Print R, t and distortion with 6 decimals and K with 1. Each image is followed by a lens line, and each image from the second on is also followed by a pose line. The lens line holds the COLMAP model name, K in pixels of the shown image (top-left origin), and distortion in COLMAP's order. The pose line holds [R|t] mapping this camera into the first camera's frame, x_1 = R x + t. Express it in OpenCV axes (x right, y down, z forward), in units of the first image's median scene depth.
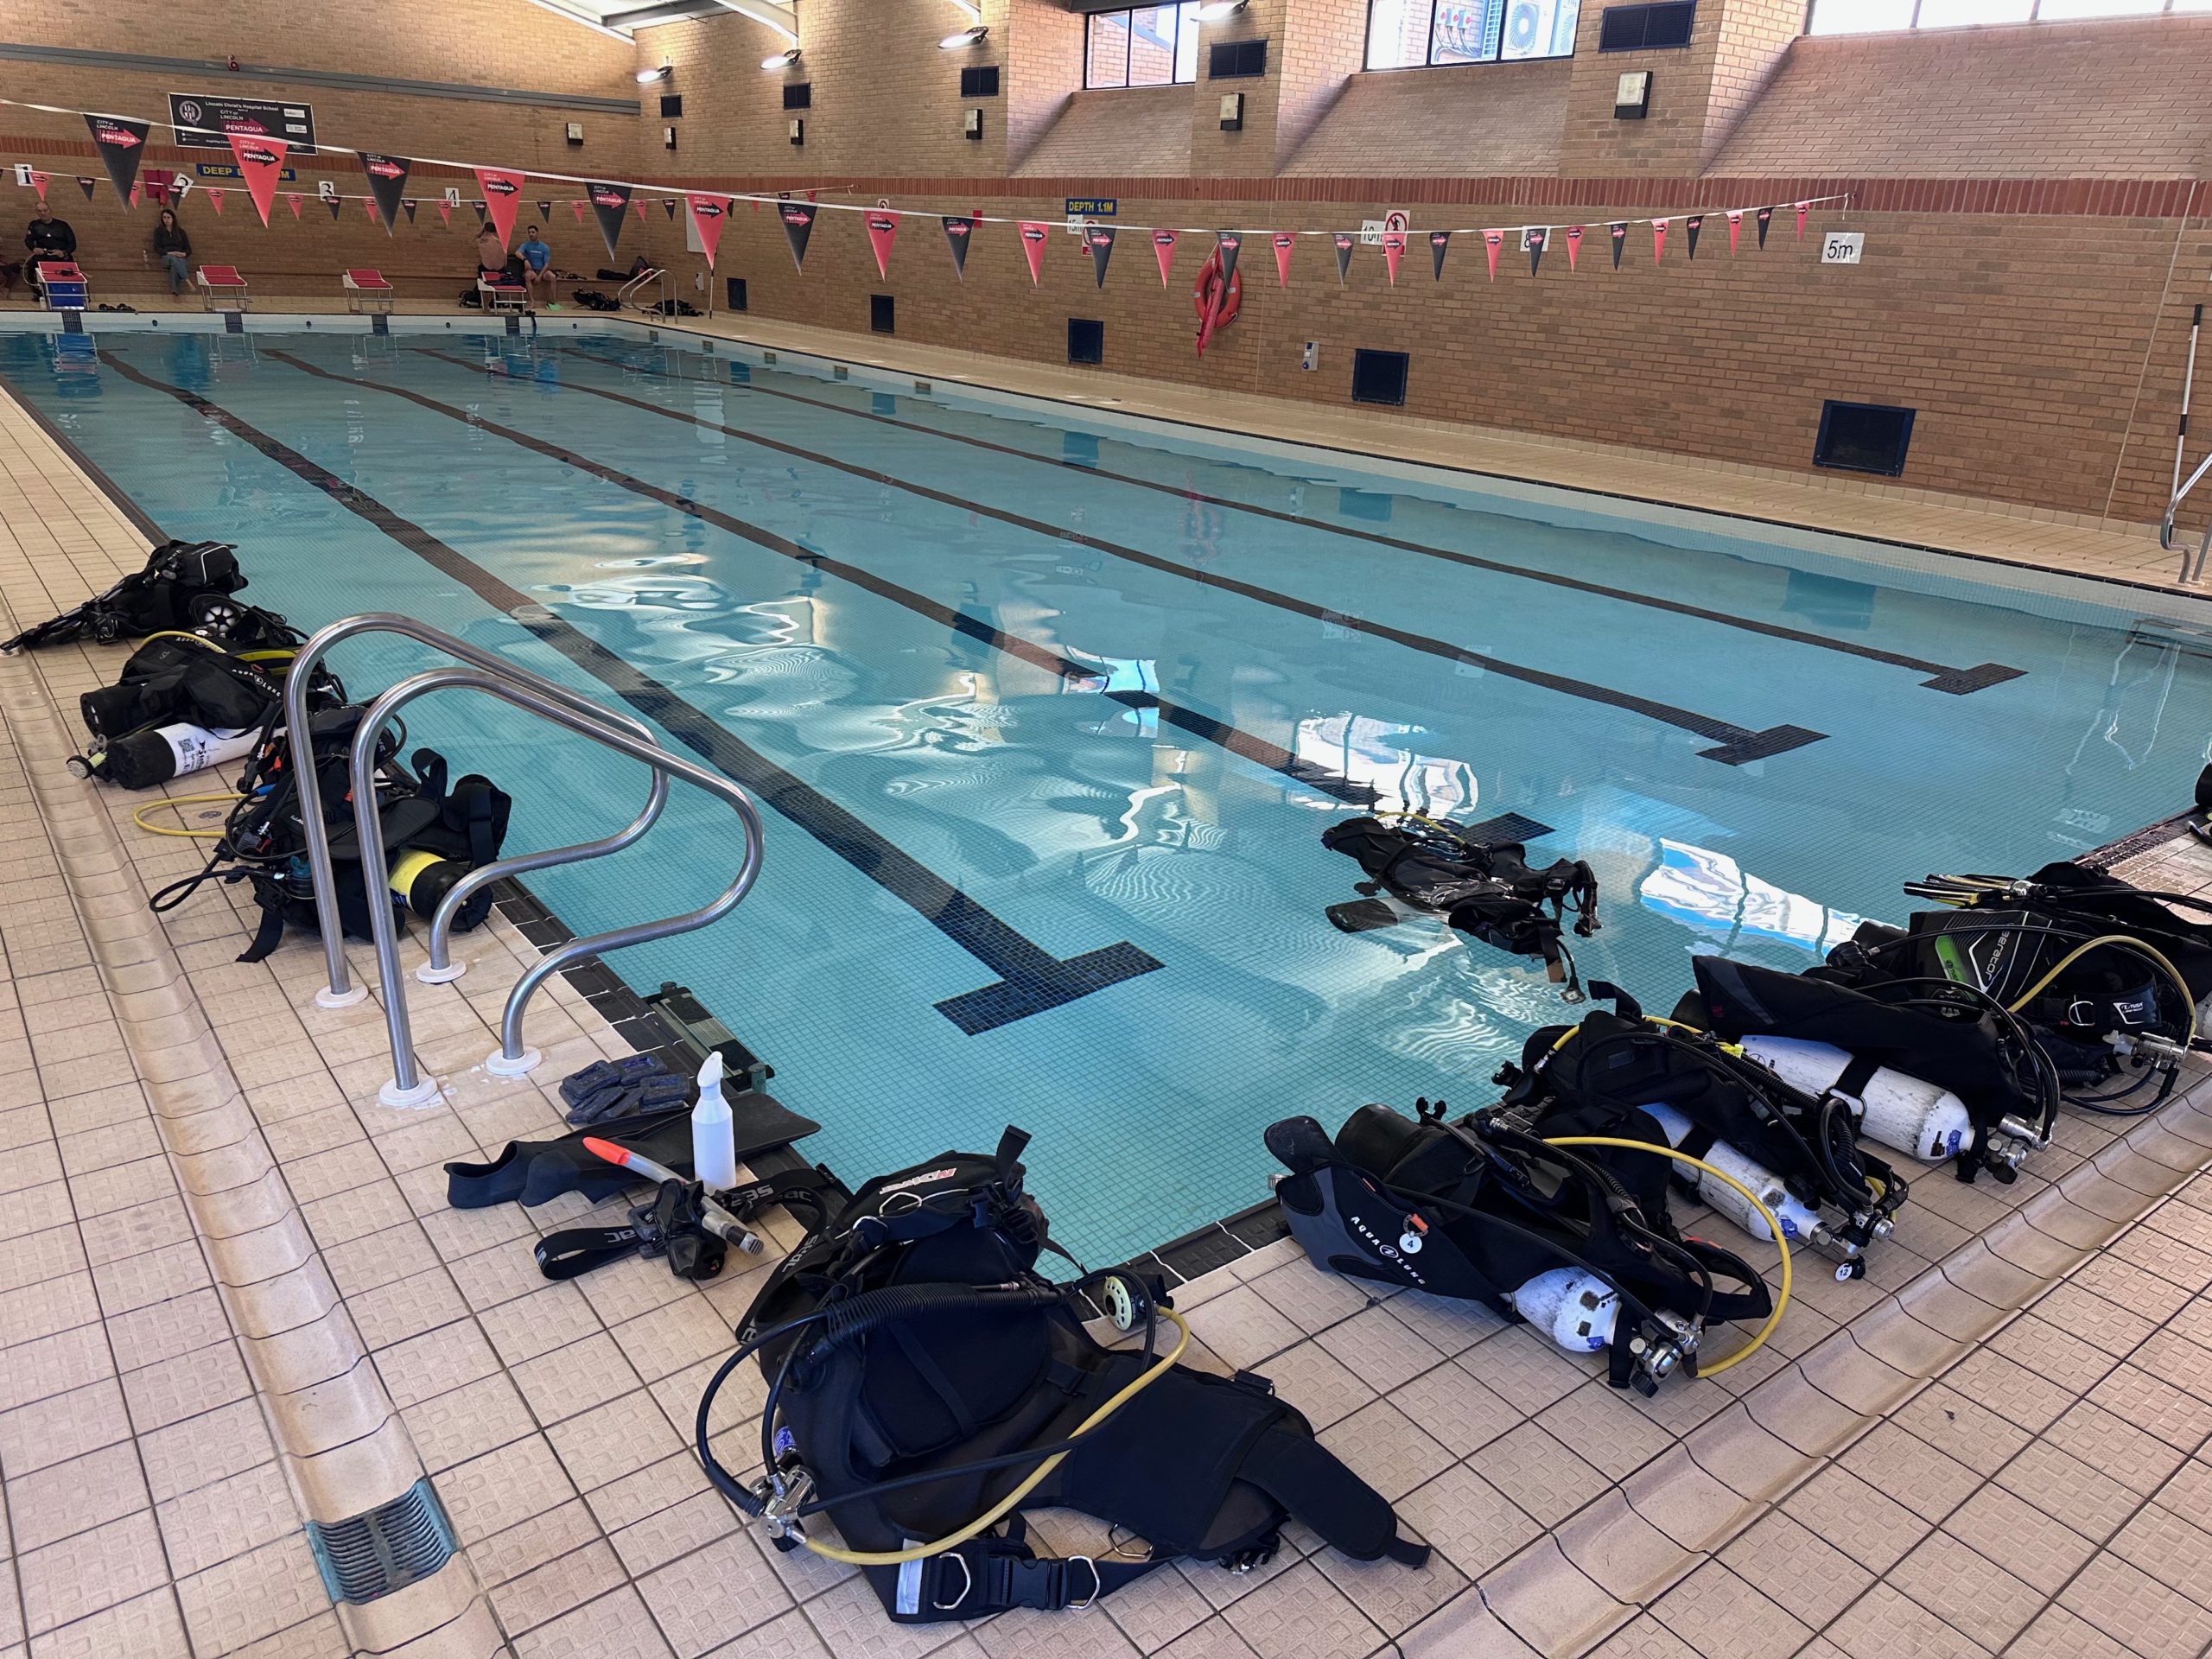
lens RADIAL K [[1558.7, 0, 1106.0], [0, 1558.7, 829.5], [0, 0, 1]] dist [0.013467, -0.014688]
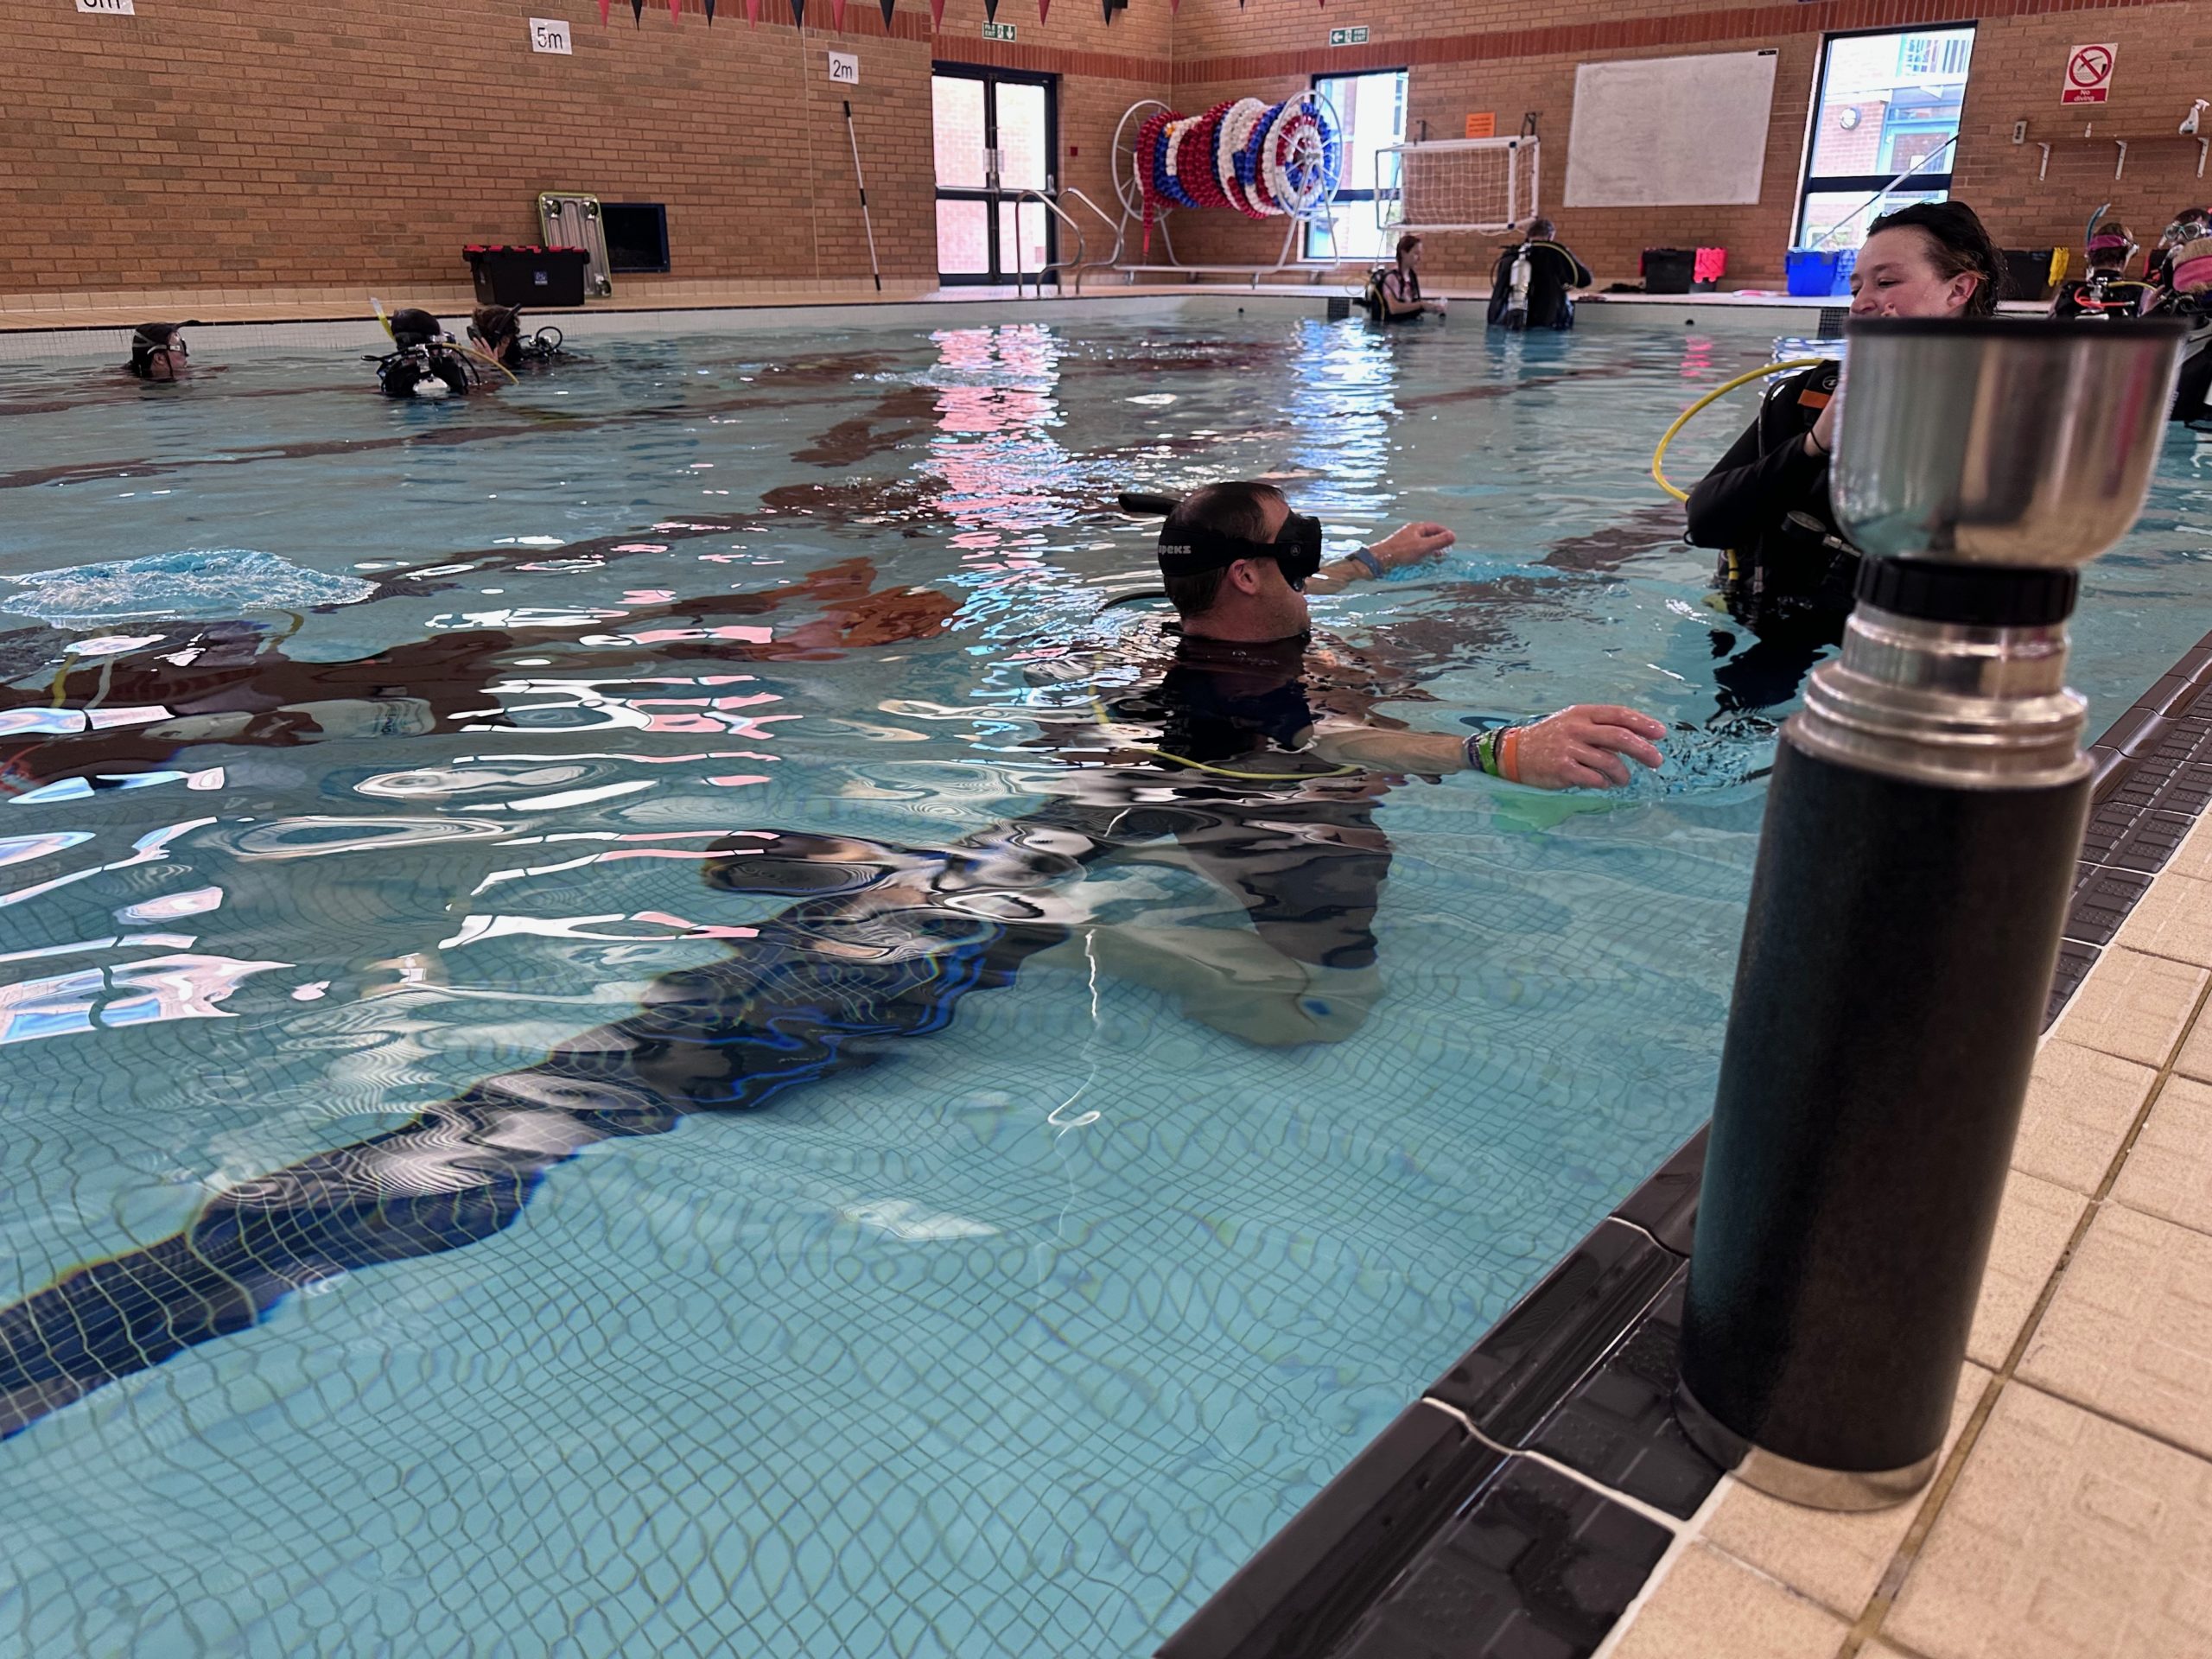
lens RADIAL K [[1558.7, 0, 1106.0], [0, 1558.7, 829.5], [0, 0, 1]] dist [0.013467, -0.014688]
pose [[-0.165115, -0.385005, 0.908024, -0.565053], [0.342501, 0.840982, 0.418859, -0.222897], [-0.924895, 0.380159, -0.006994, 0.785108]]
